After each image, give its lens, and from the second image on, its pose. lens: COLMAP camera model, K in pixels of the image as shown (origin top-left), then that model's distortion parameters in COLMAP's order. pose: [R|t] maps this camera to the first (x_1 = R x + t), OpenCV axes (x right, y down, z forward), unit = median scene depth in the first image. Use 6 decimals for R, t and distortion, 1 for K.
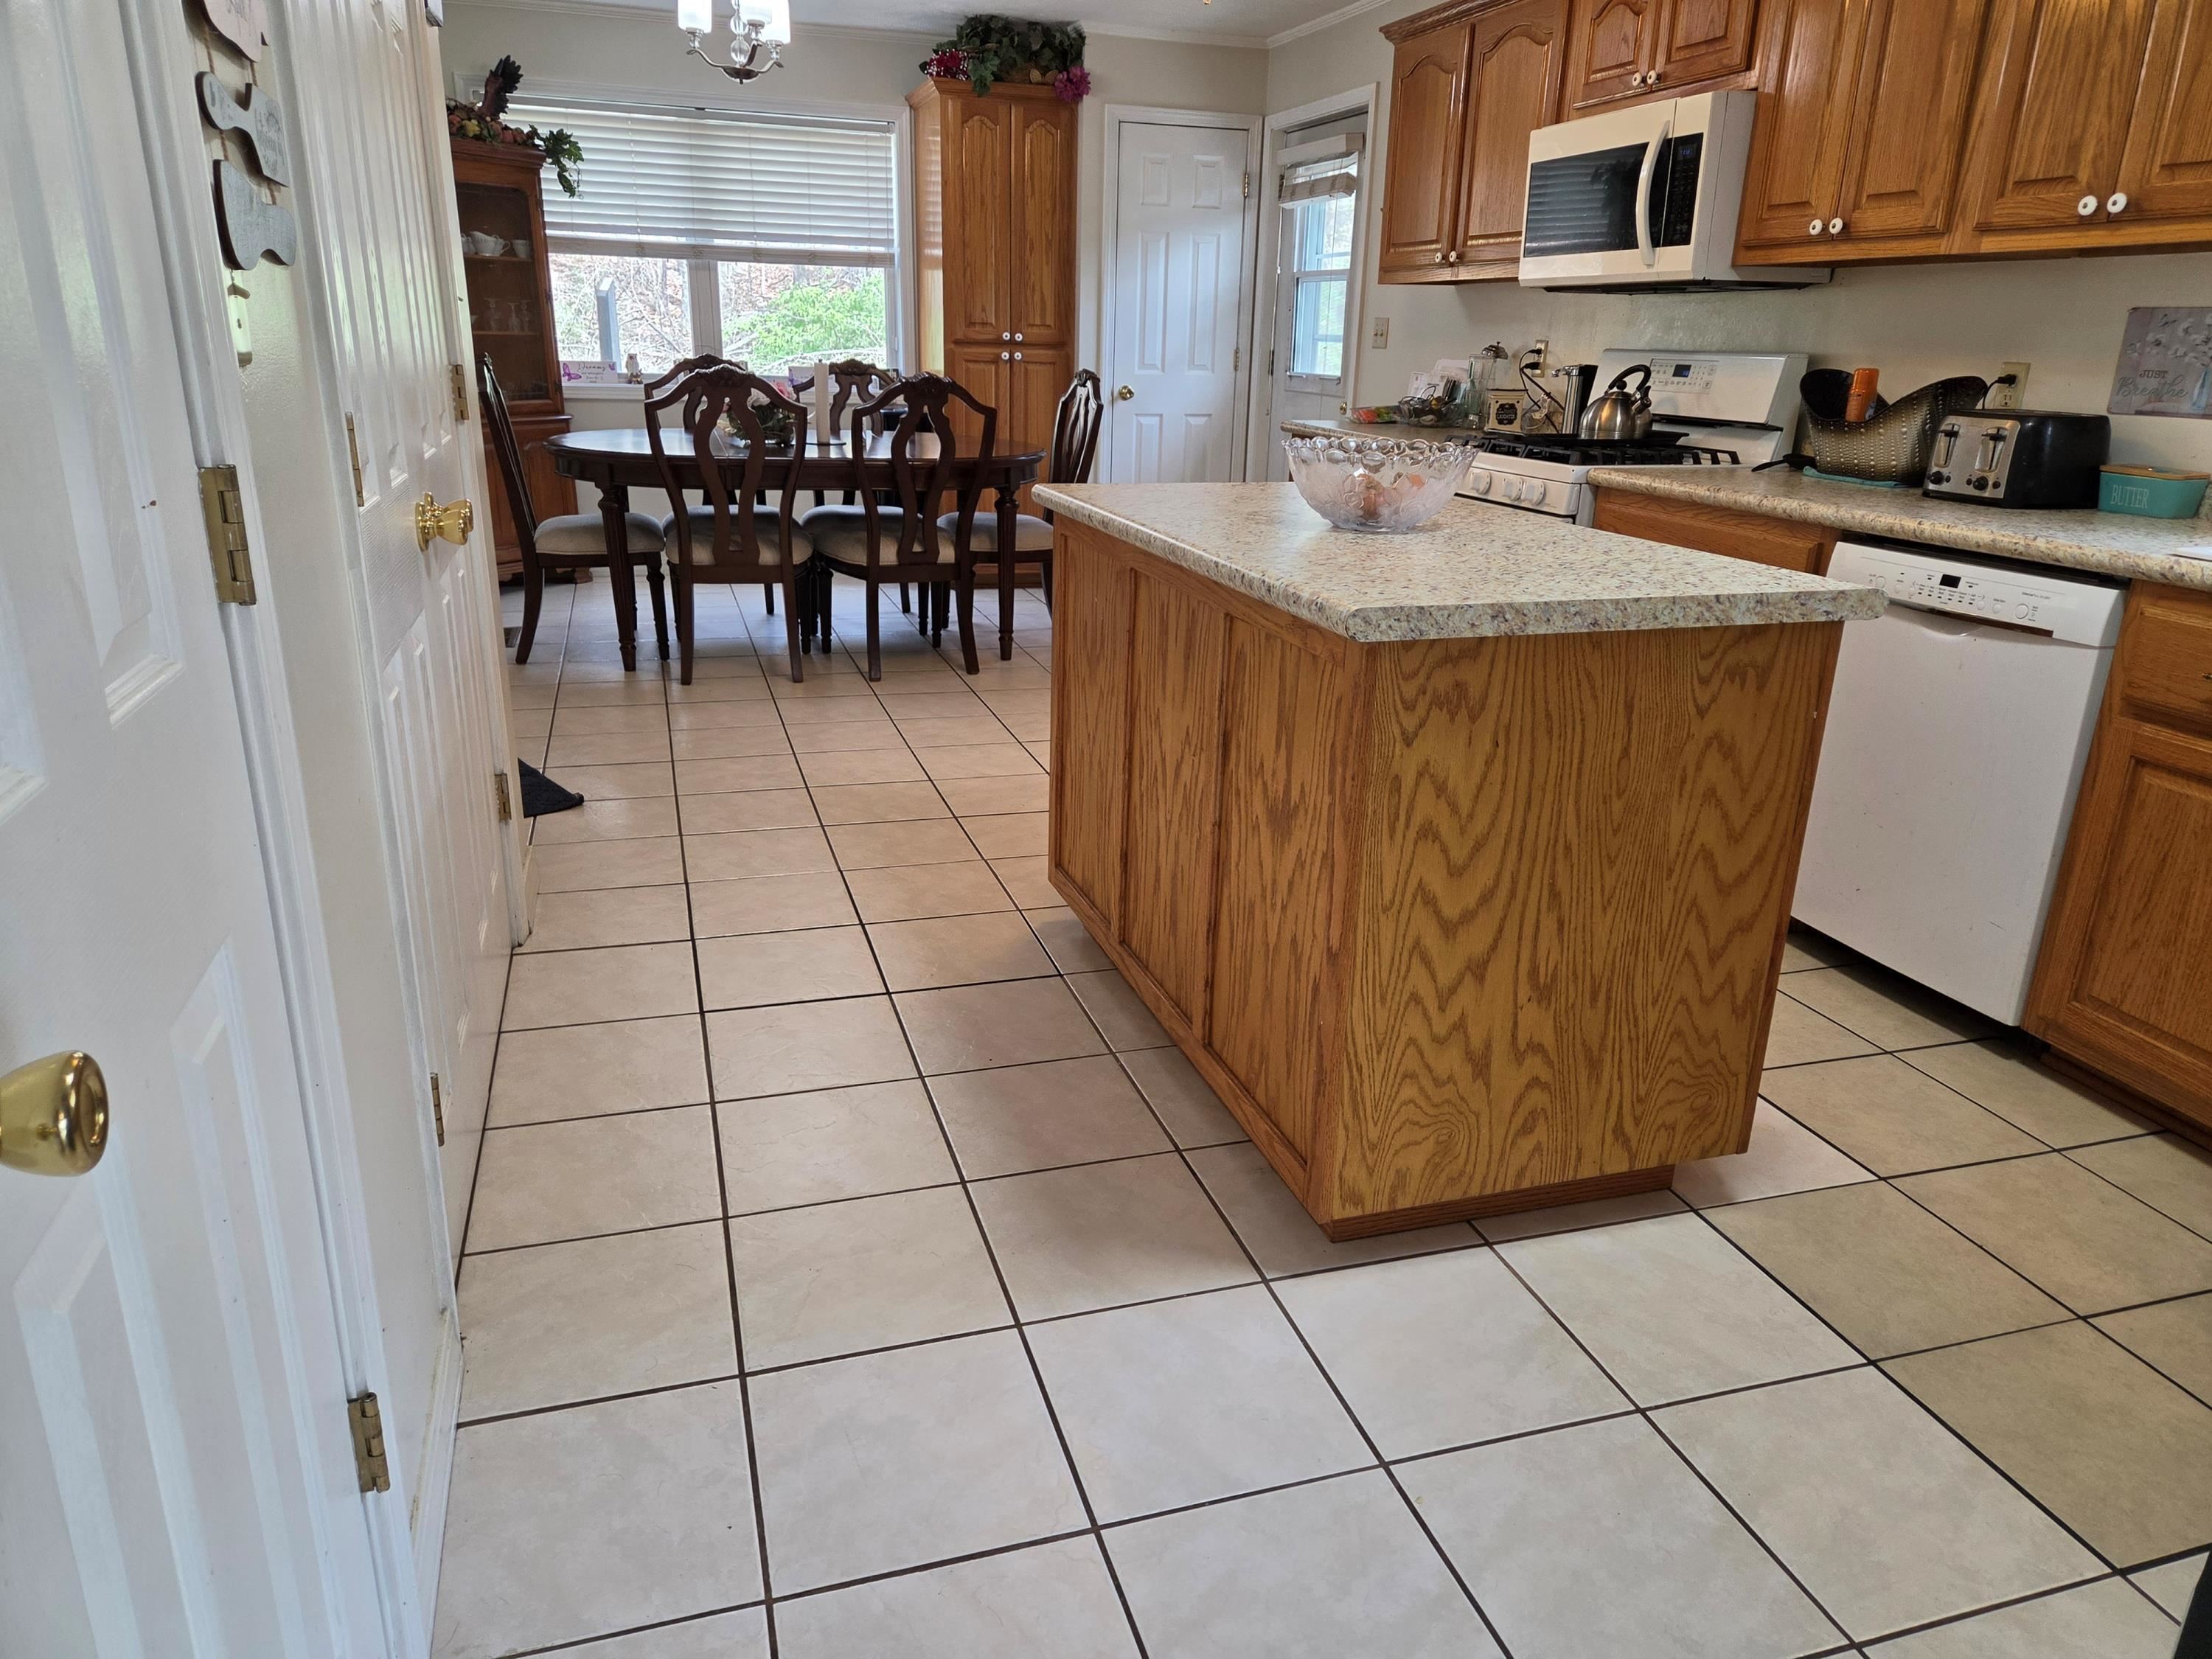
lens RADIAL K [[1491.2, 0, 1104.4], [0, 1491.2, 812.6], [0, 0, 1]] dist [0.074247, -0.055084]
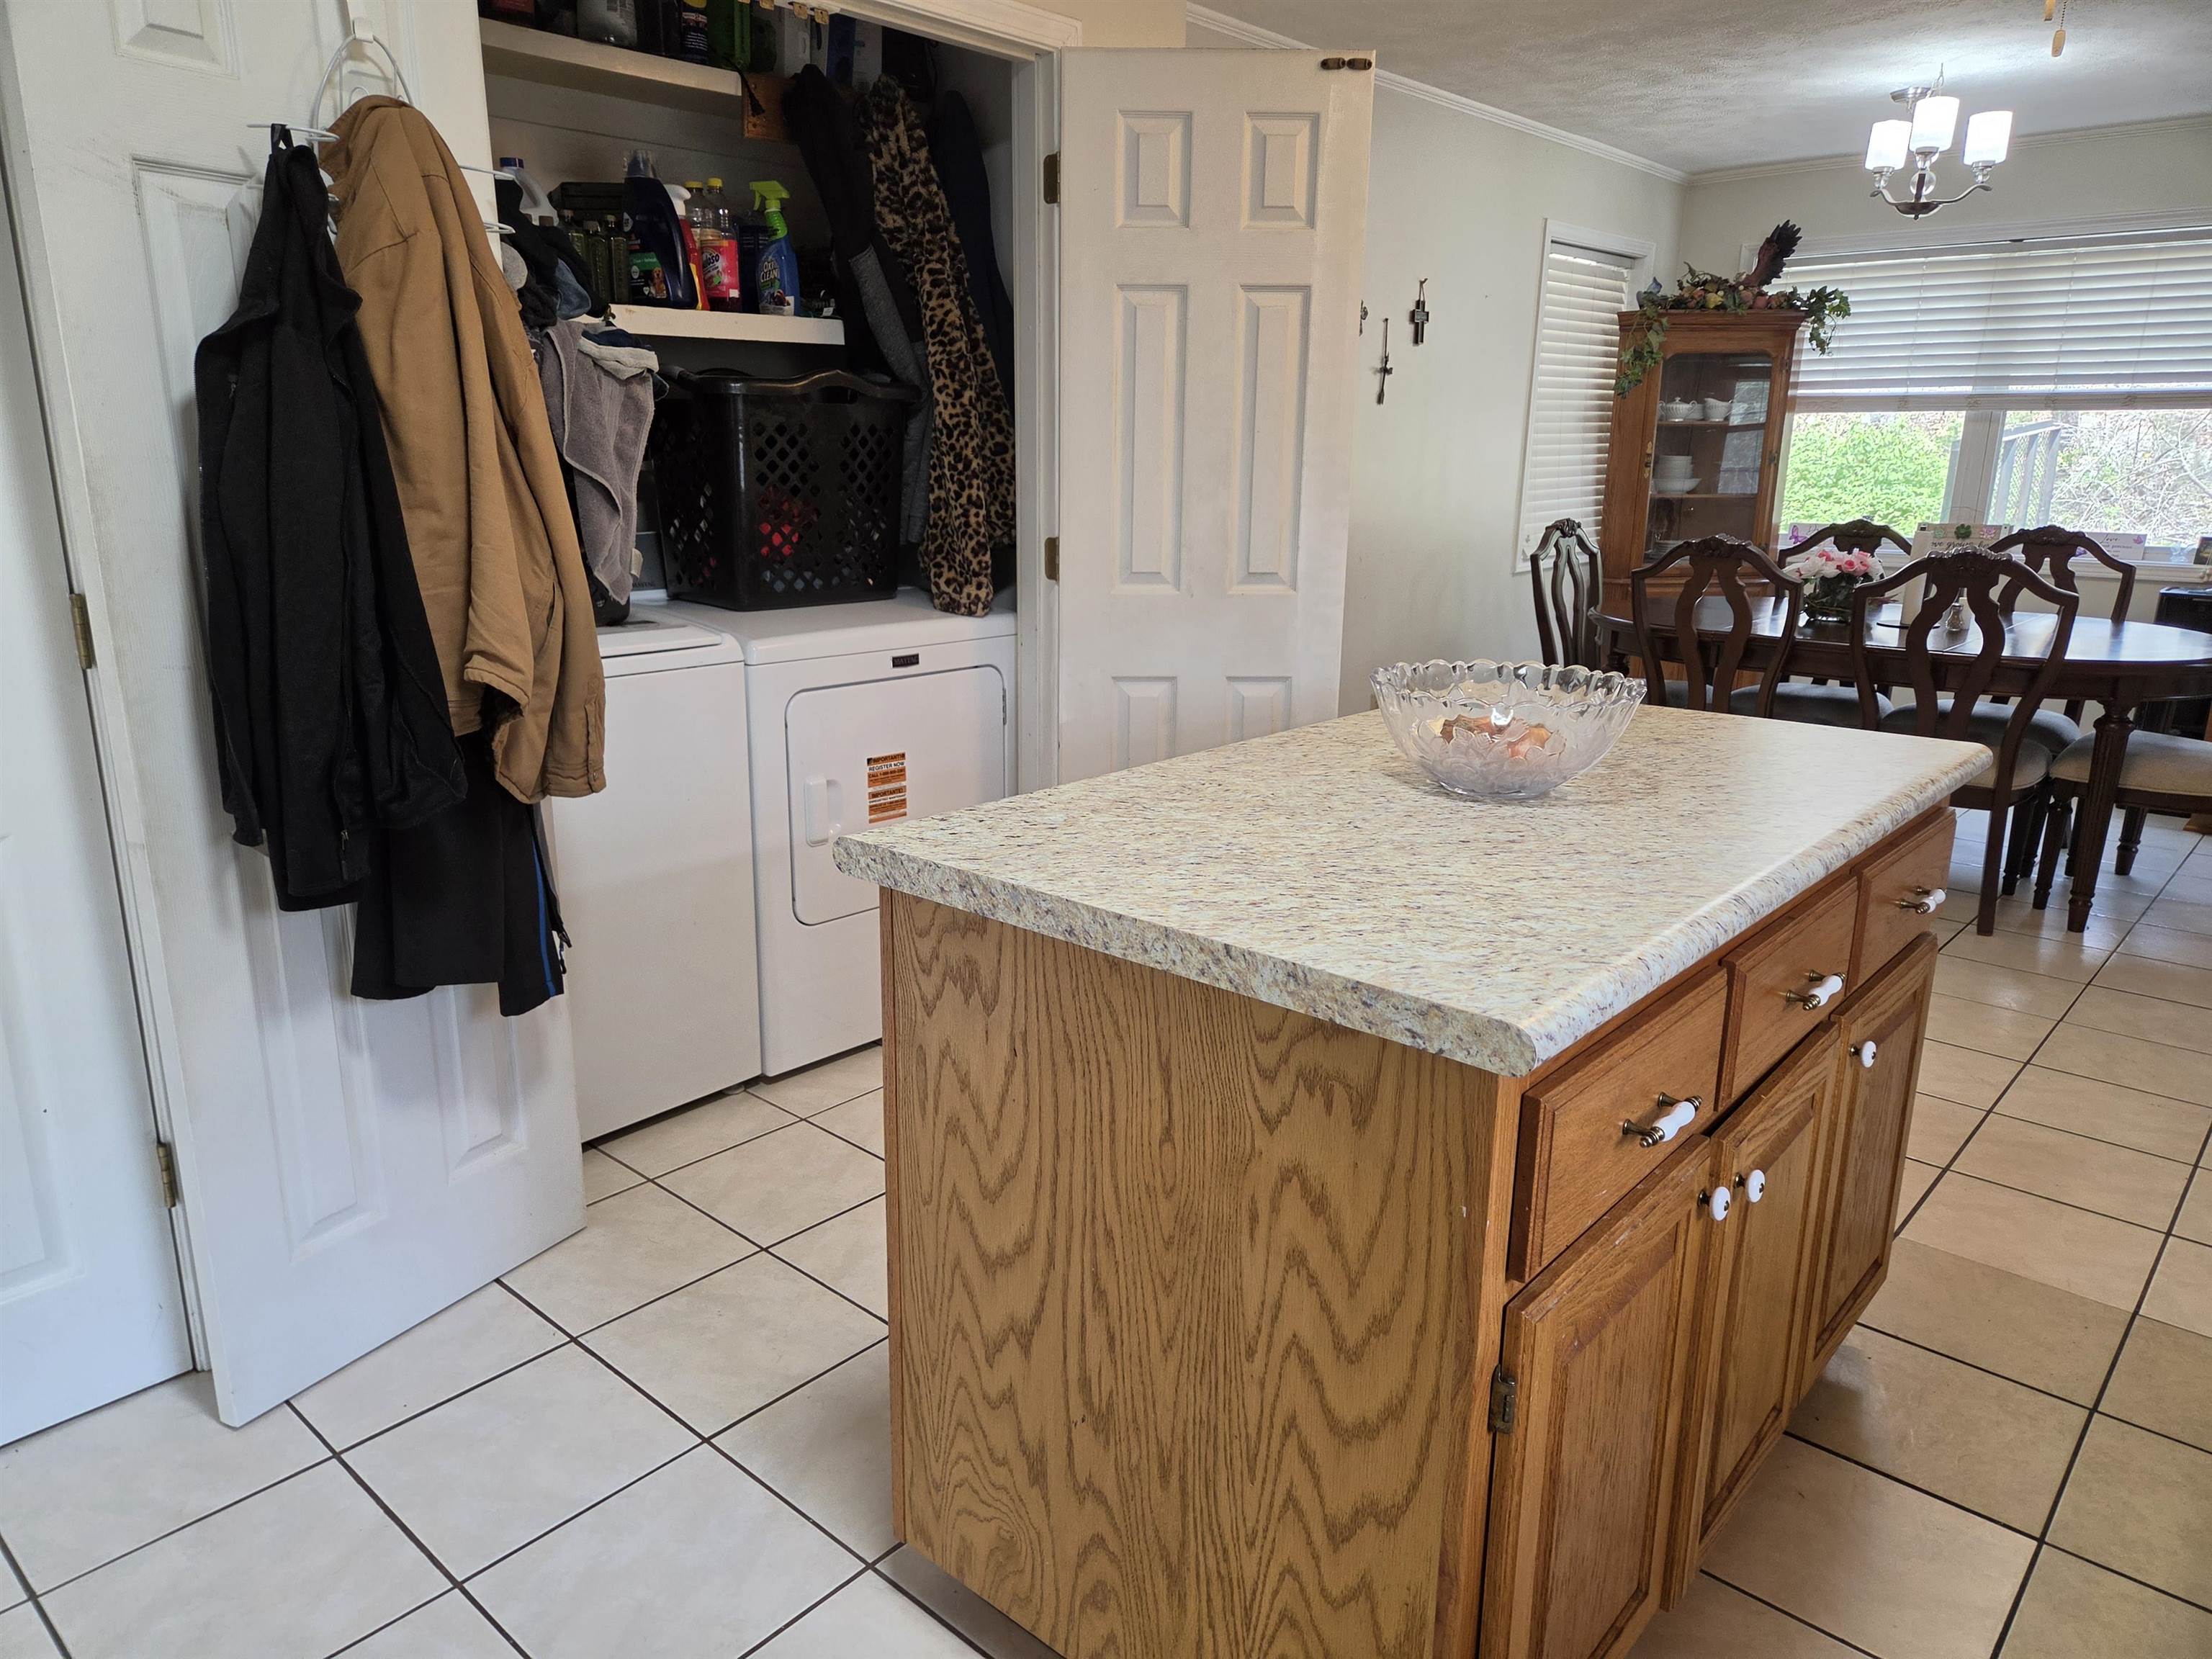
lens RADIAL K [[1475.8, 0, 1096.6], [0, 1475.8, 828.4], [0, 0, 1]] dist [0.078742, -0.055041]
pose [[0.510508, 0.197443, -0.836898, 0.839672], [-0.263425, 0.962395, 0.066361, -0.204506], [0.818528, 0.186582, 0.543322, 0.550602]]
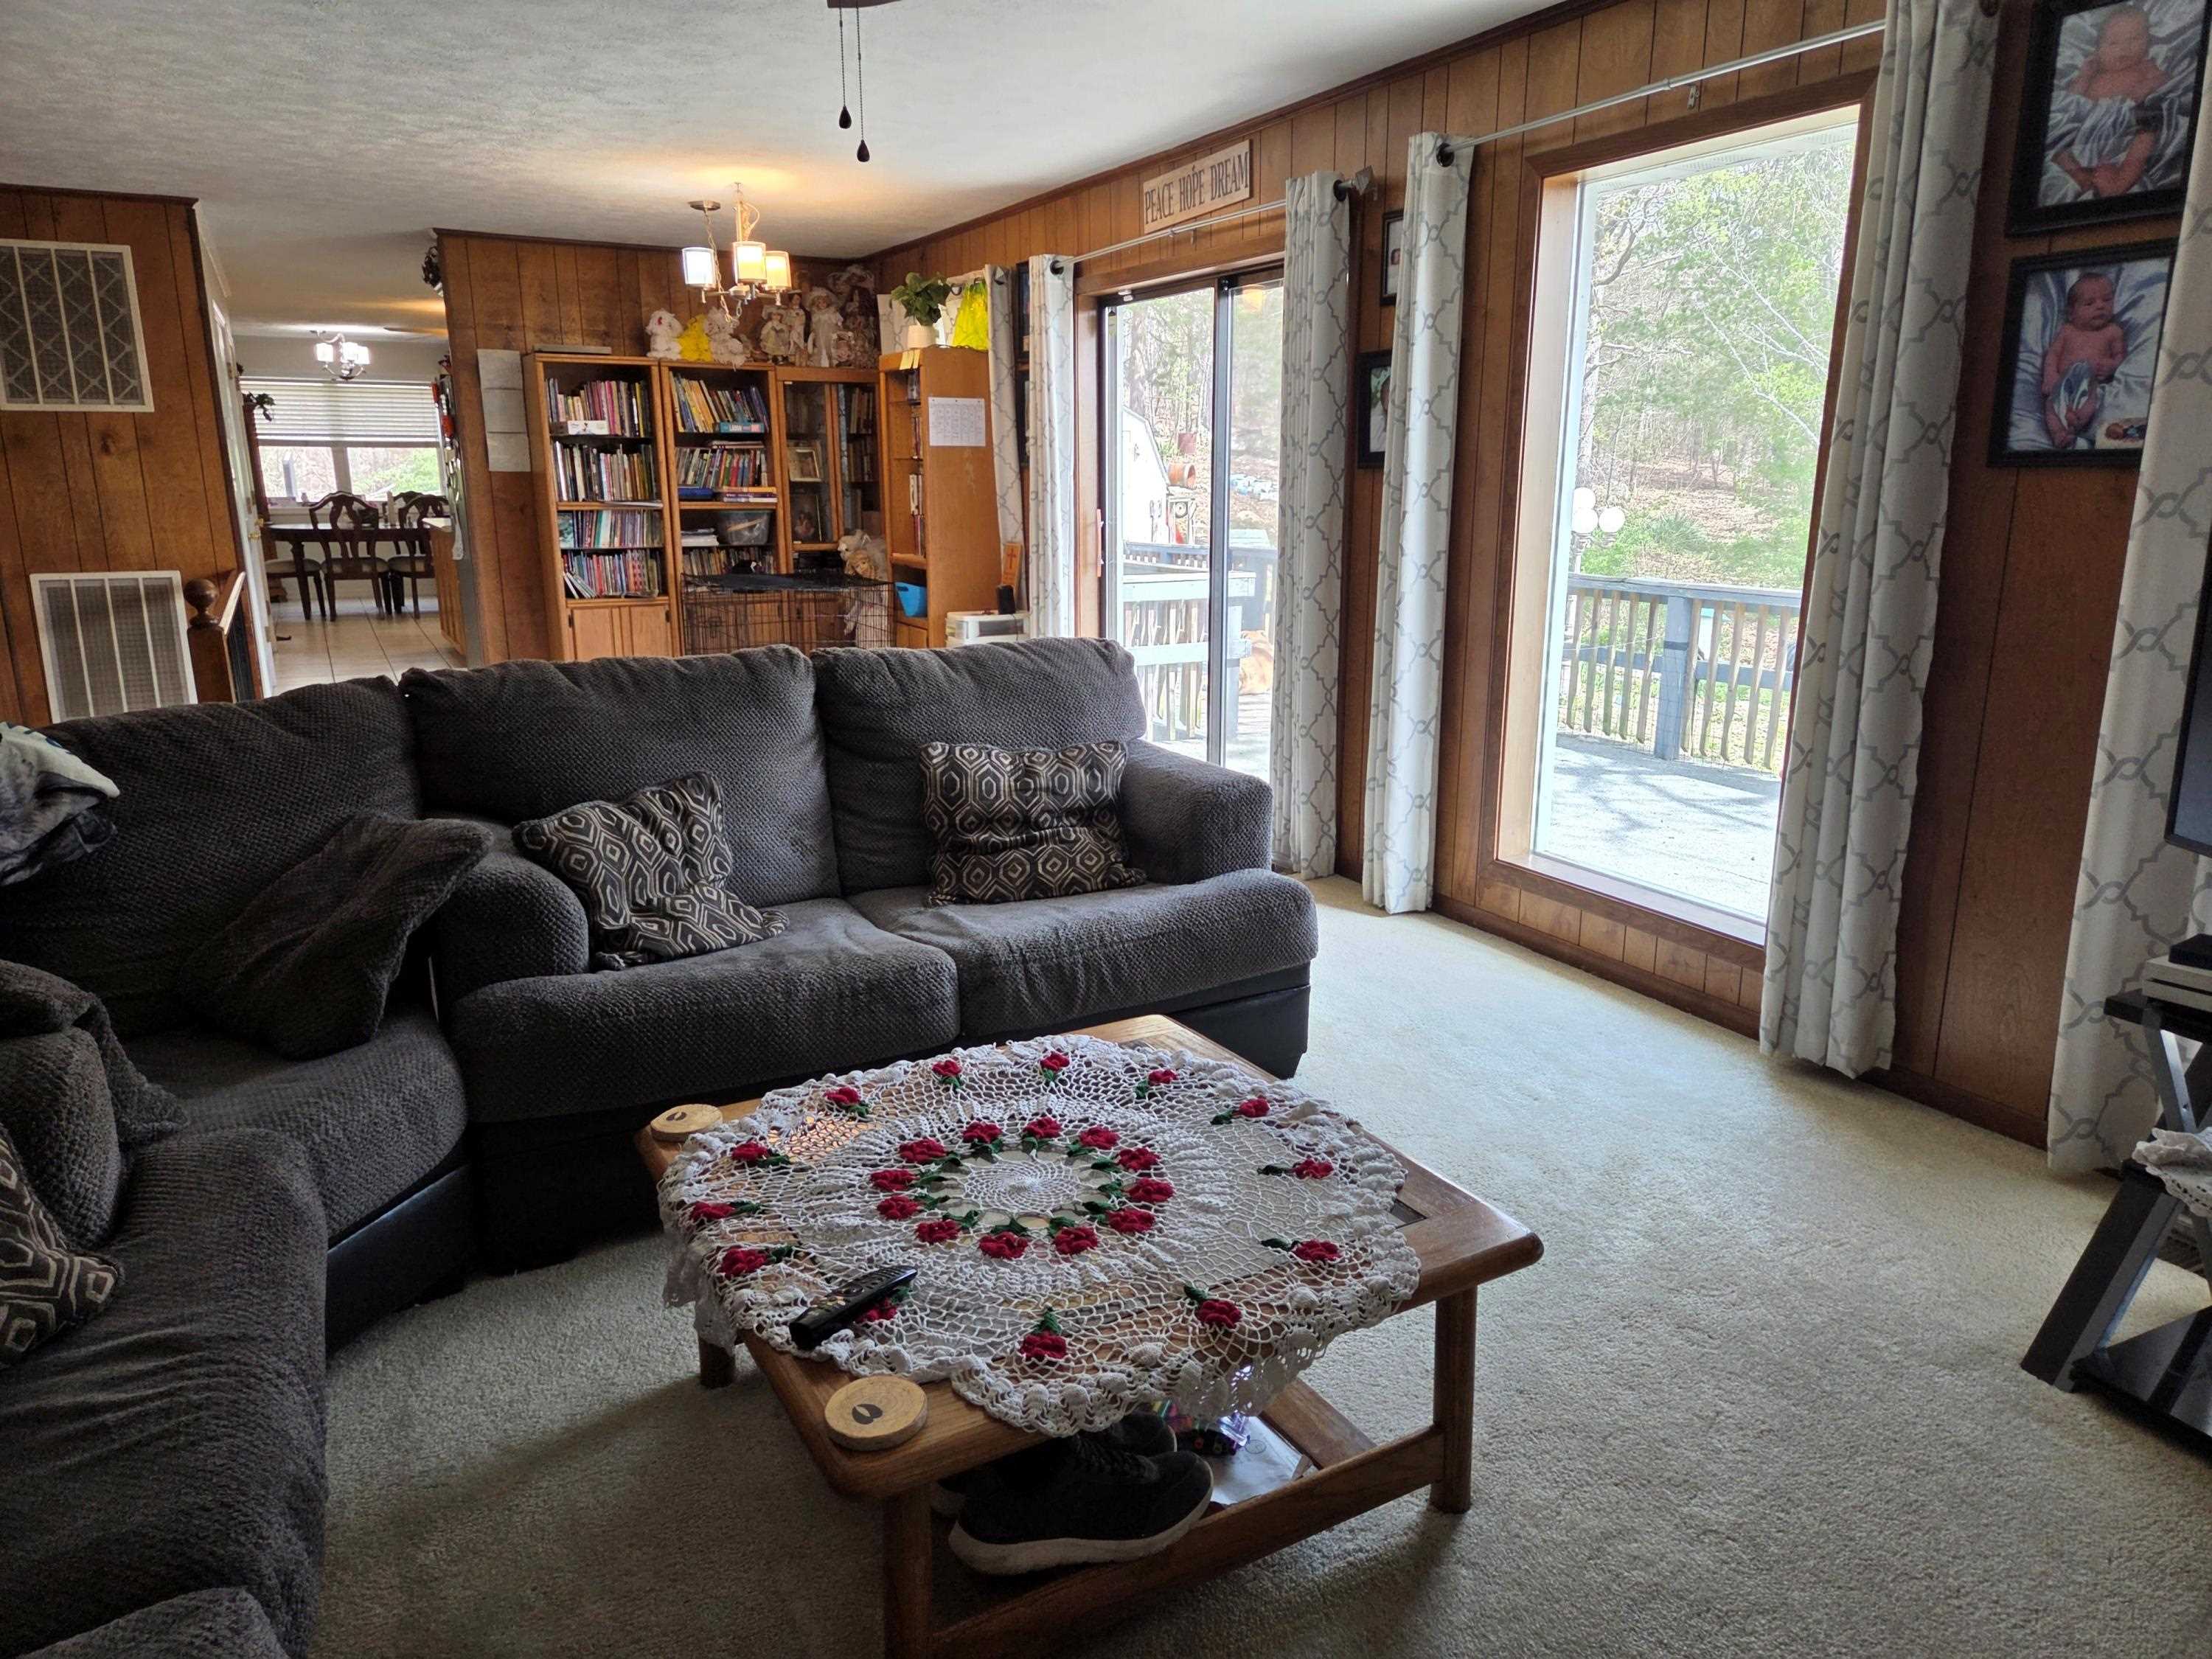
lens RADIAL K [[1472.3, 0, 1102.3], [0, 1472.3, 816.4], [0, 0, 1]] dist [0.086014, -0.082475]
pose [[0.982126, -0.069864, 0.174777, 1.258856], [0.083290, 0.994015, -0.070694, 1.266097], [-0.168792, 0.083987, 0.982067, -3.956533]]
